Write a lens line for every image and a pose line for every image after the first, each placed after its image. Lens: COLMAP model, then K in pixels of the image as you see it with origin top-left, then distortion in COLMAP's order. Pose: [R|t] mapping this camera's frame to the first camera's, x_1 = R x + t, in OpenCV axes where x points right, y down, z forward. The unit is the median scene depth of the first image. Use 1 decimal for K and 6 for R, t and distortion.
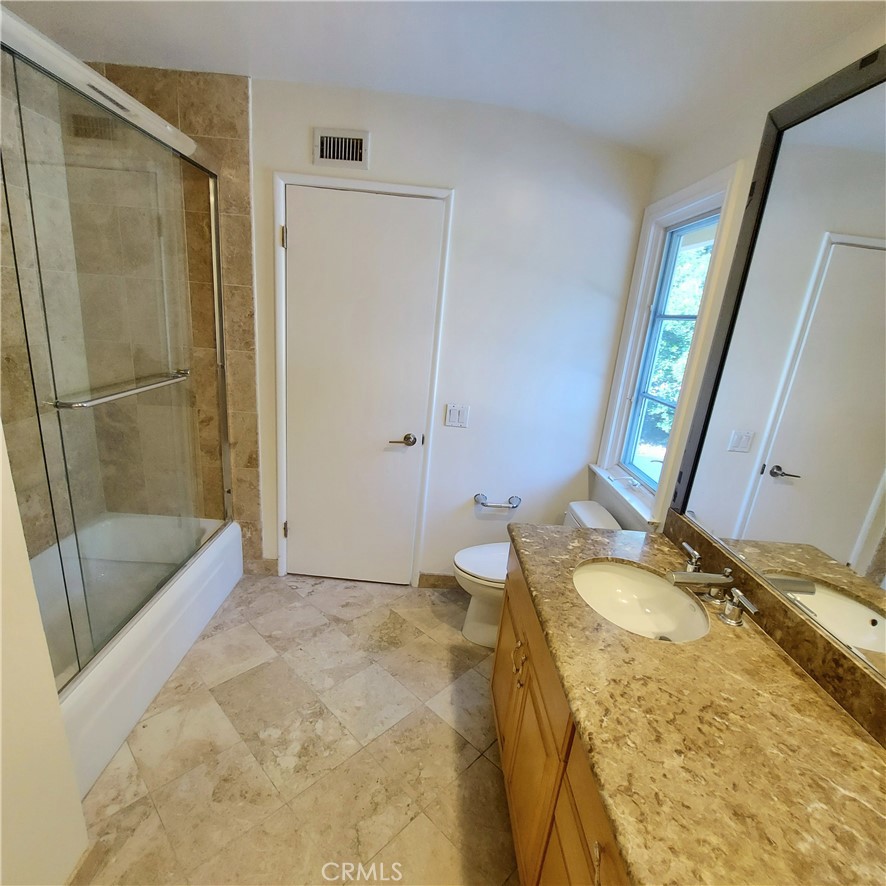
lens RADIAL K [[474.7, 0, 441.4], [0, 474.7, 460.0], [0, 0, 1]] dist [-0.016643, -0.002887]
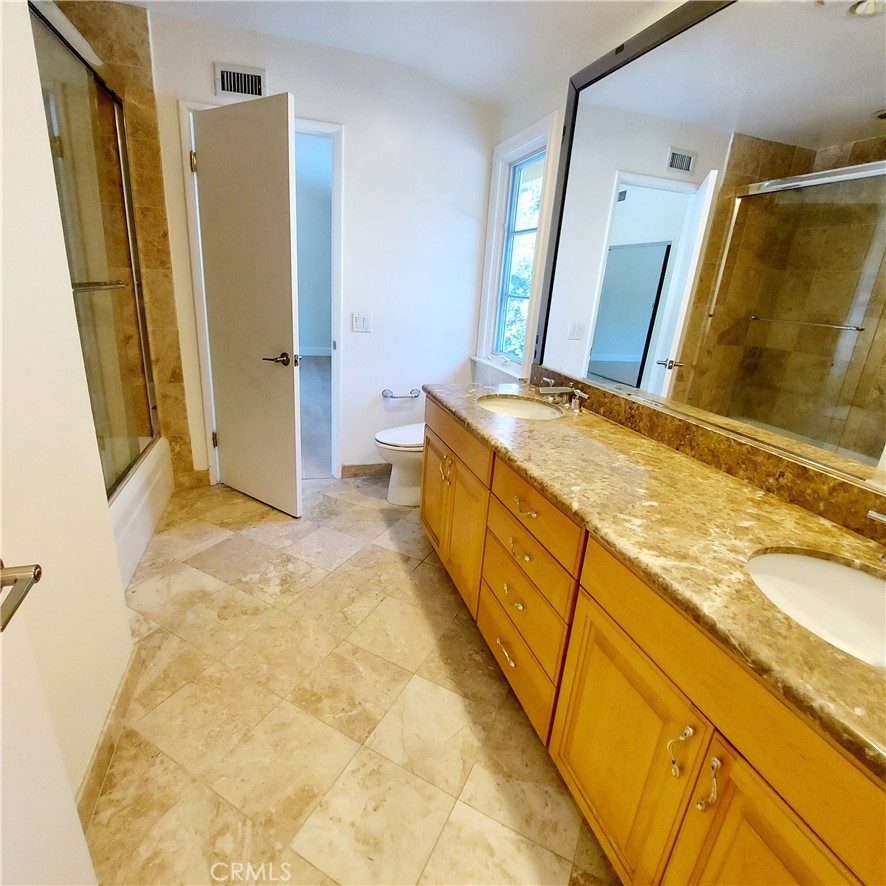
lens RADIAL K [[474.7, 0, 441.9], [0, 474.7, 444.5], [0, 0, 1]] dist [-0.016643, -0.002887]
pose [[0.956791, -0.118135, 0.265697, -0.150868], [0.105317, 0.992502, 0.062034, 0.187261], [-0.271033, -0.031371, 0.962059, -0.247820]]
